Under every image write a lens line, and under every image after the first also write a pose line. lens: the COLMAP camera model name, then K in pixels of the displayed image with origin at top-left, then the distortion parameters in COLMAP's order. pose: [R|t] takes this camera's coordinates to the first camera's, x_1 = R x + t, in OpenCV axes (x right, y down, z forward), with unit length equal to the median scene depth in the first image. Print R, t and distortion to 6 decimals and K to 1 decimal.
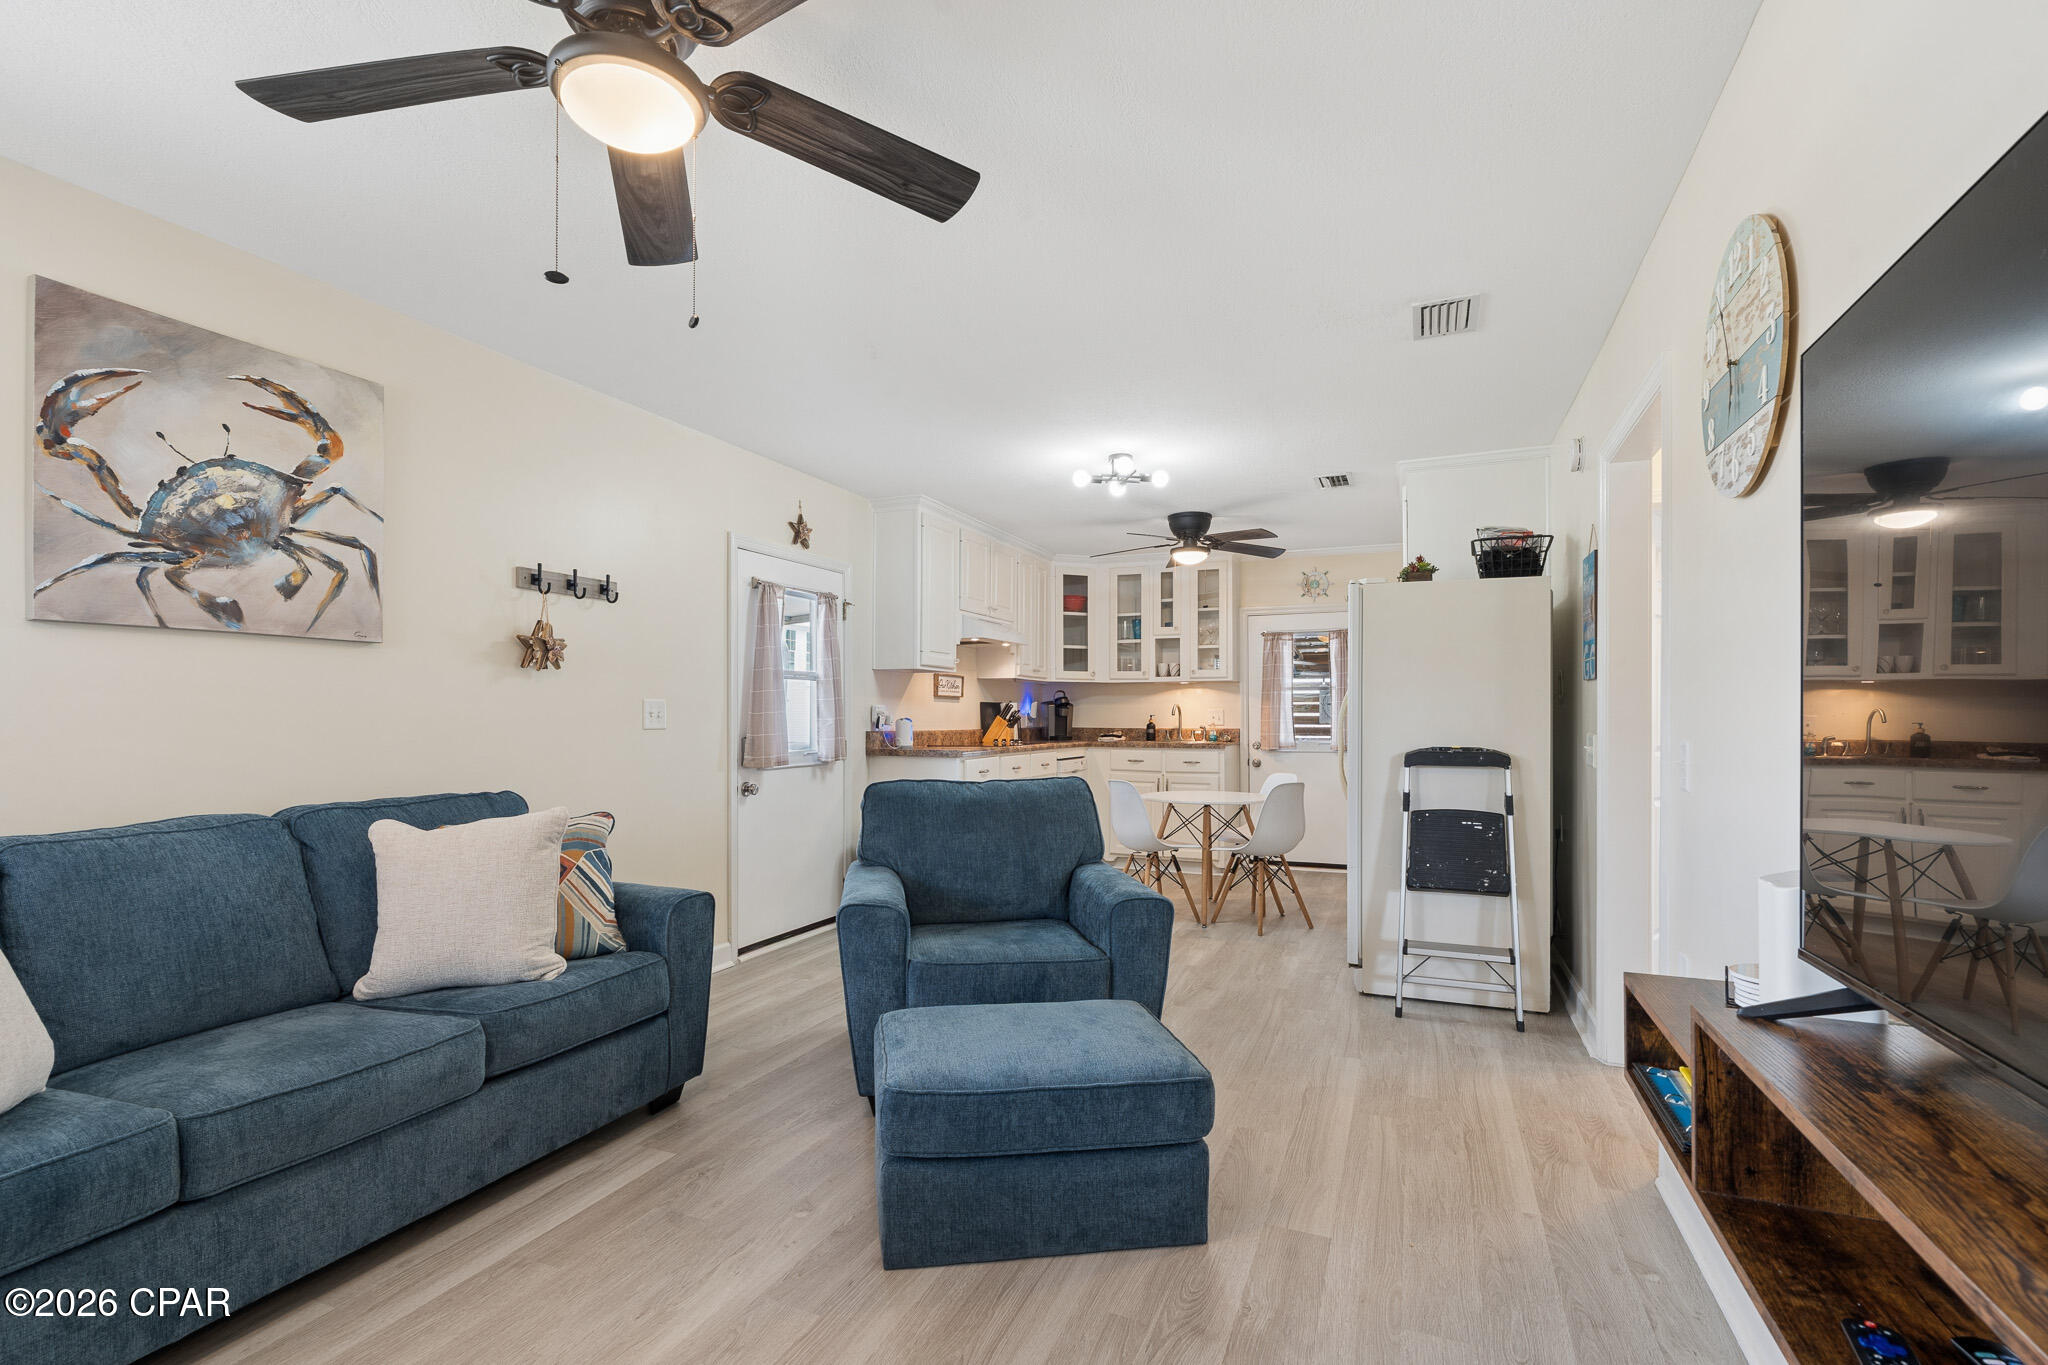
lens RADIAL K [[931.0, 0, 1004.6], [0, 931.0, 704.7], [0, 0, 1]] dist [-0.000595, -0.000077]
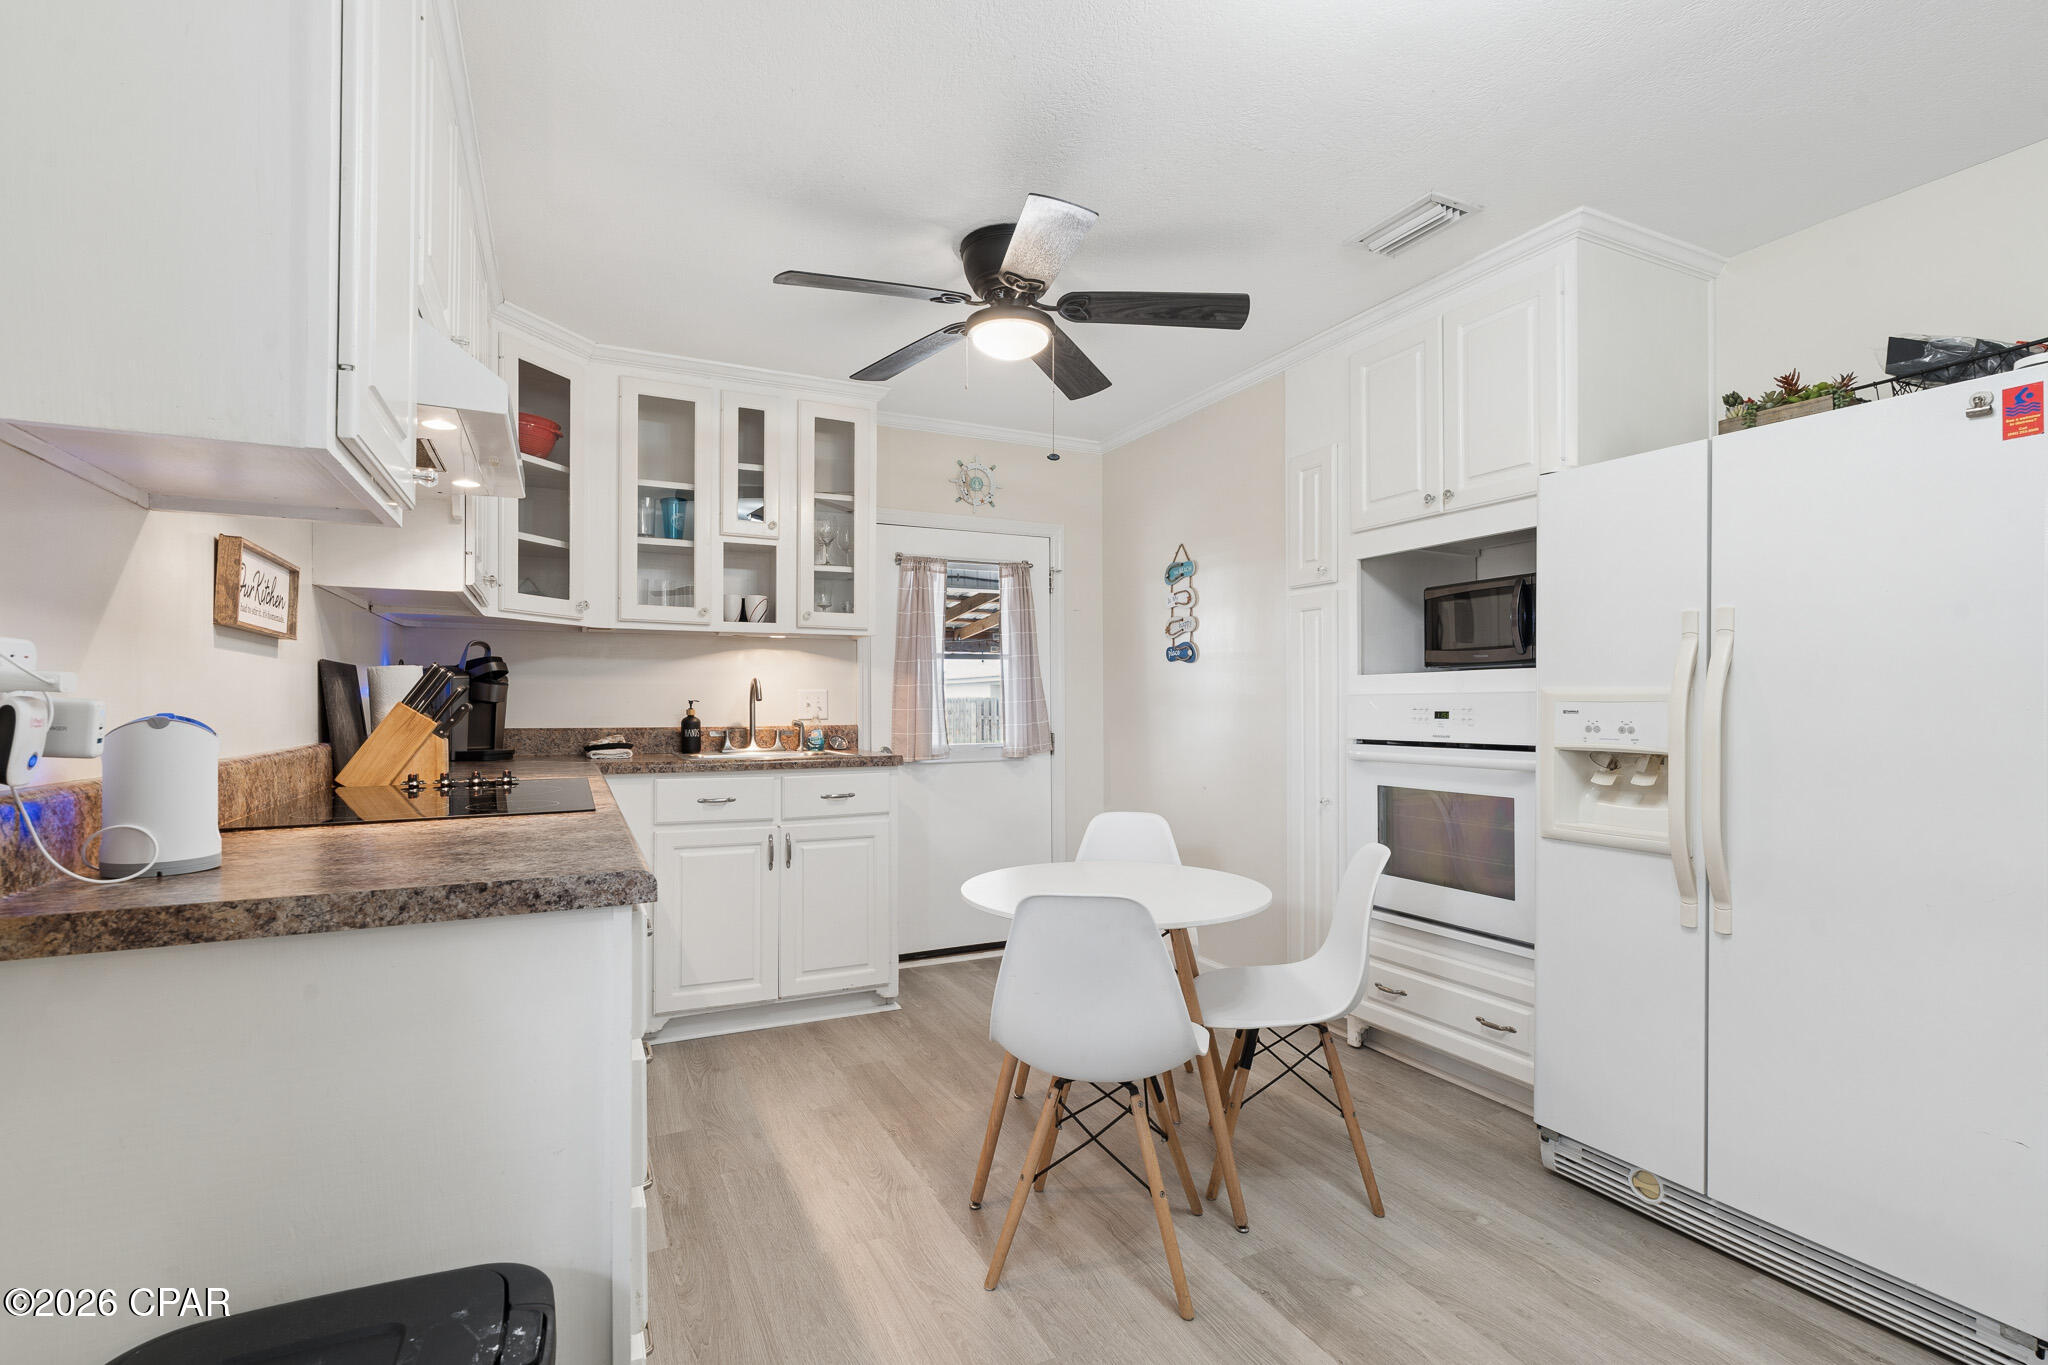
lens RADIAL K [[931.0, 0, 1004.6], [0, 931.0, 704.7], [0, 0, 1]] dist [-0.000595, -0.000077]
pose [[0.657718, -0.002225, 0.753261, -0.106206], [-0.008744, 0.999906, 0.010588, 0.006964], [-0.753213, -0.013551, 0.657637, 0.569771]]
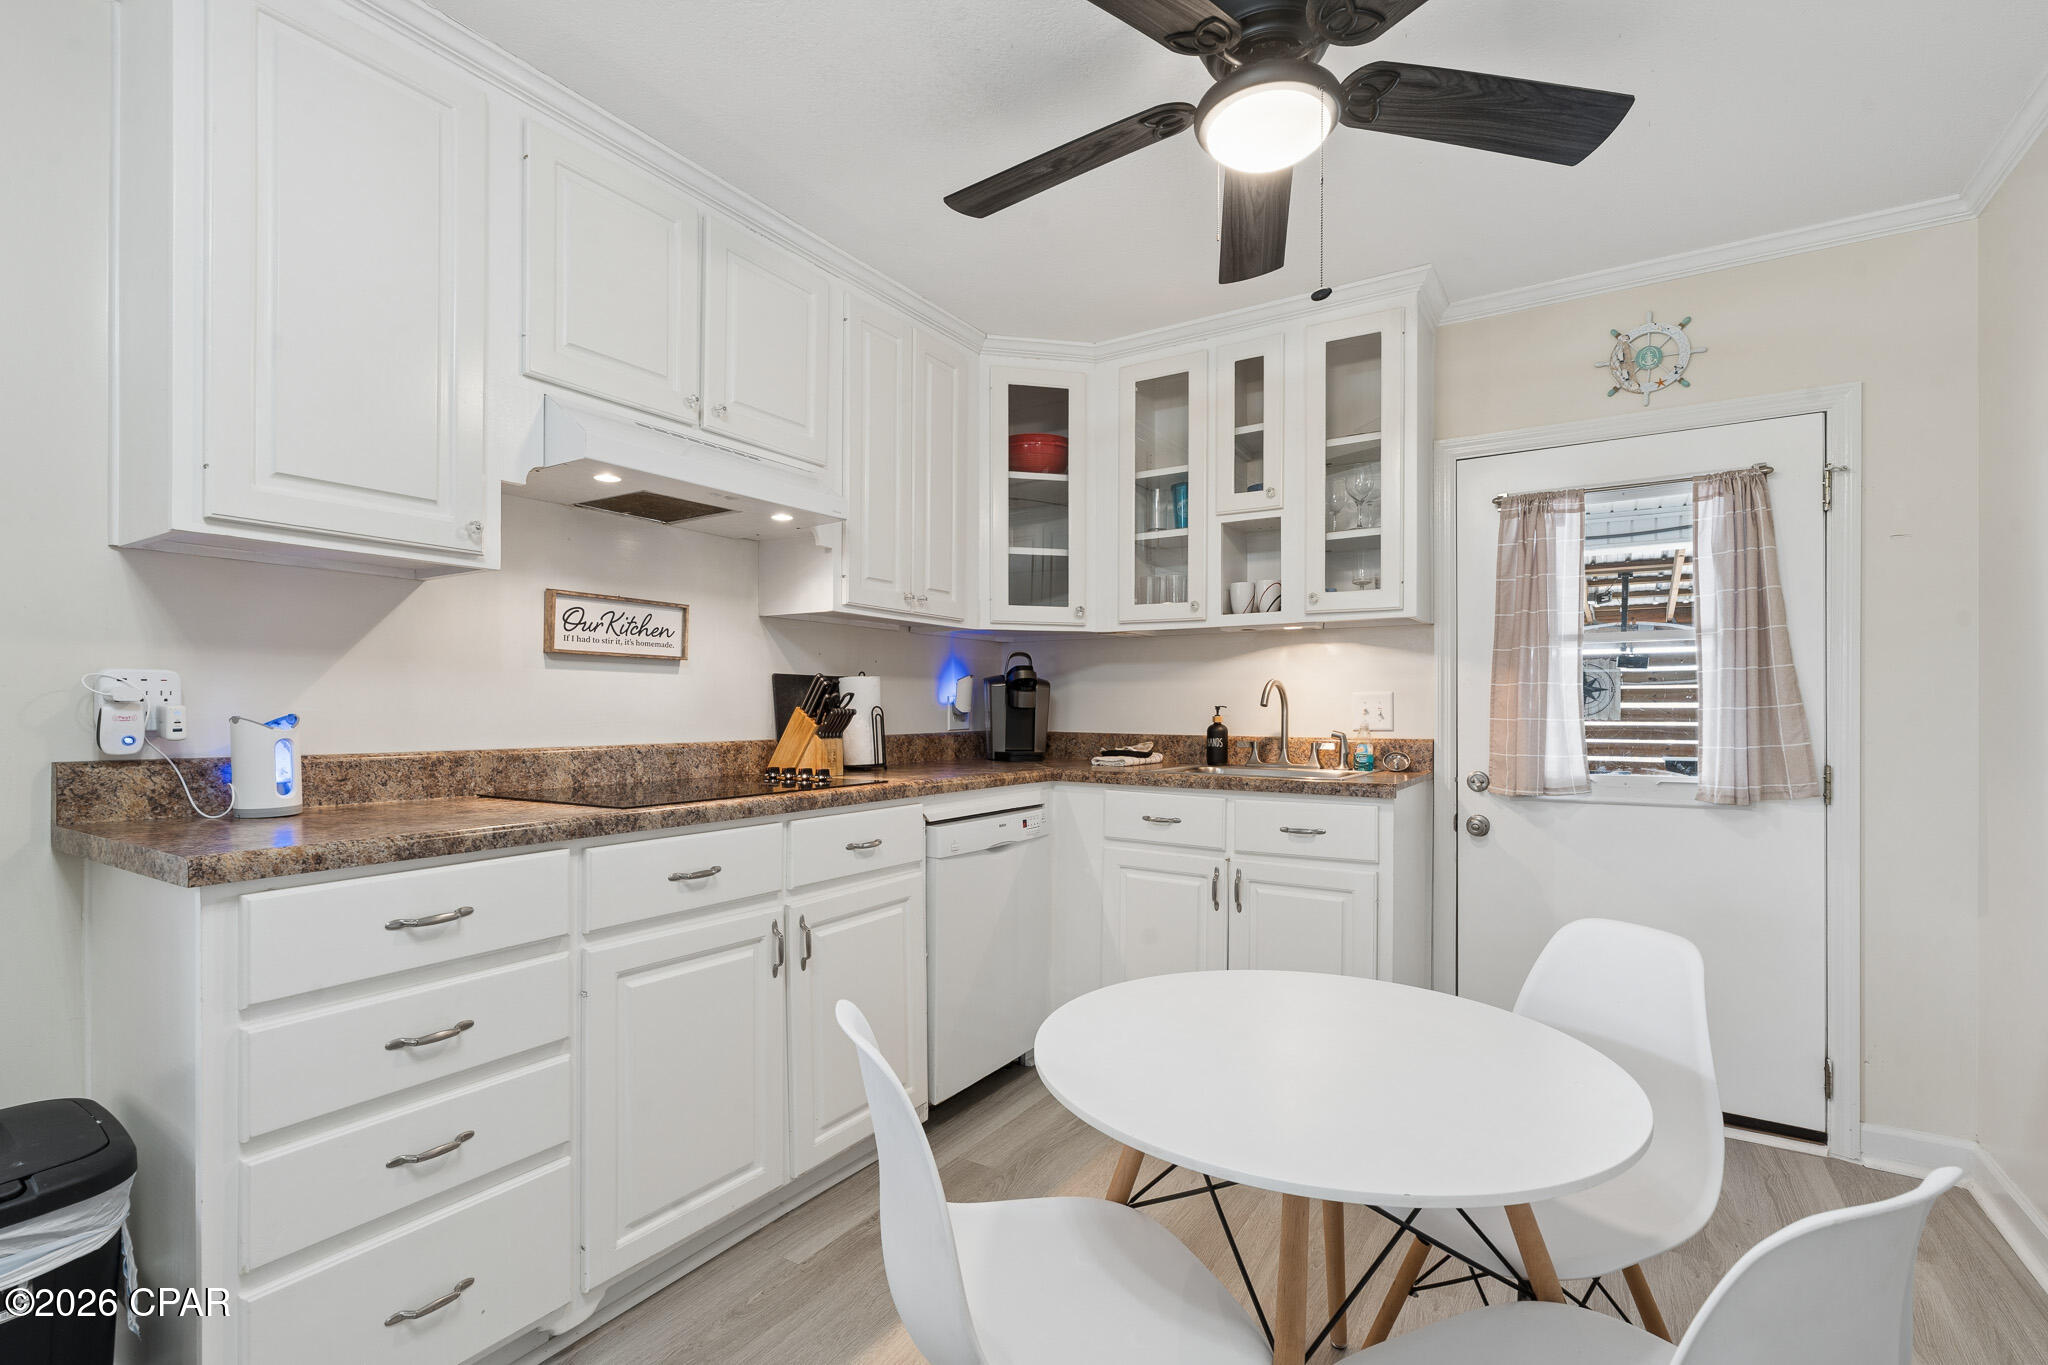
lens RADIAL K [[931.0, 0, 1004.6], [0, 931.0, 704.7], [0, 0, 1]] dist [-0.000595, -0.000077]
pose [[0.986915, 0.001081, -0.161238, 0.133017], [0.000461, 0.999955, 0.009528, 0.006535], [0.161241, -0.009477, 0.986870, 0.568416]]
